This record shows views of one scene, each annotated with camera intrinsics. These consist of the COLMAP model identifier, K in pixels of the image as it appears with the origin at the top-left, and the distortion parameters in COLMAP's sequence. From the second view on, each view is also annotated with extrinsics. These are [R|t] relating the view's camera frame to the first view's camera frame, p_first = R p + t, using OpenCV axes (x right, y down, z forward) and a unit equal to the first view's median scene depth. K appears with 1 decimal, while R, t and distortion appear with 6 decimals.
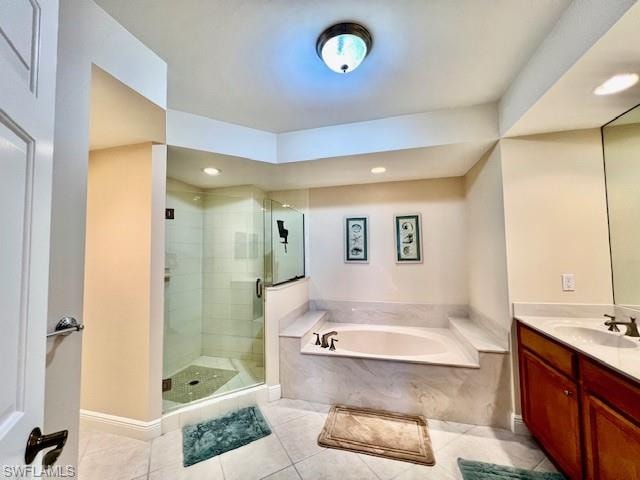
lens RADIAL K [[255.0, 0, 316.0], [0, 255.0, 240.6], [0, 0, 1]] dist [0.000910, -0.000183]
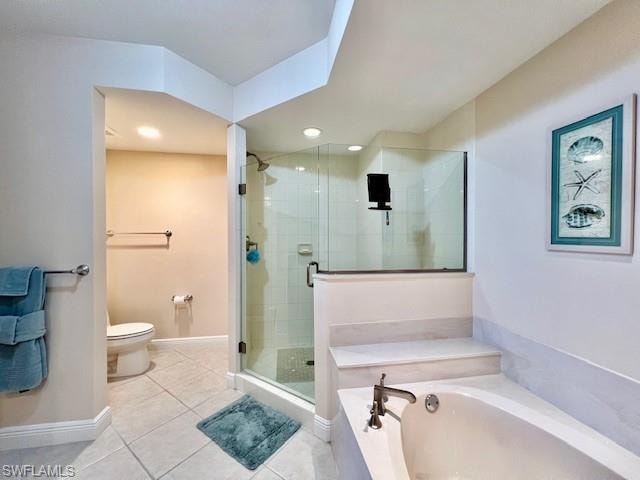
lens RADIAL K [[255.0, 0, 319.4], [0, 255.0, 239.5], [0, 0, 1]] dist [0.000910, -0.000183]
pose [[0.419099, 0.022704, -0.907657, 0.321722], [0.039418, 0.998290, 0.043172, 0.043279], [0.907084, -0.053871, 0.417487, 0.527881]]
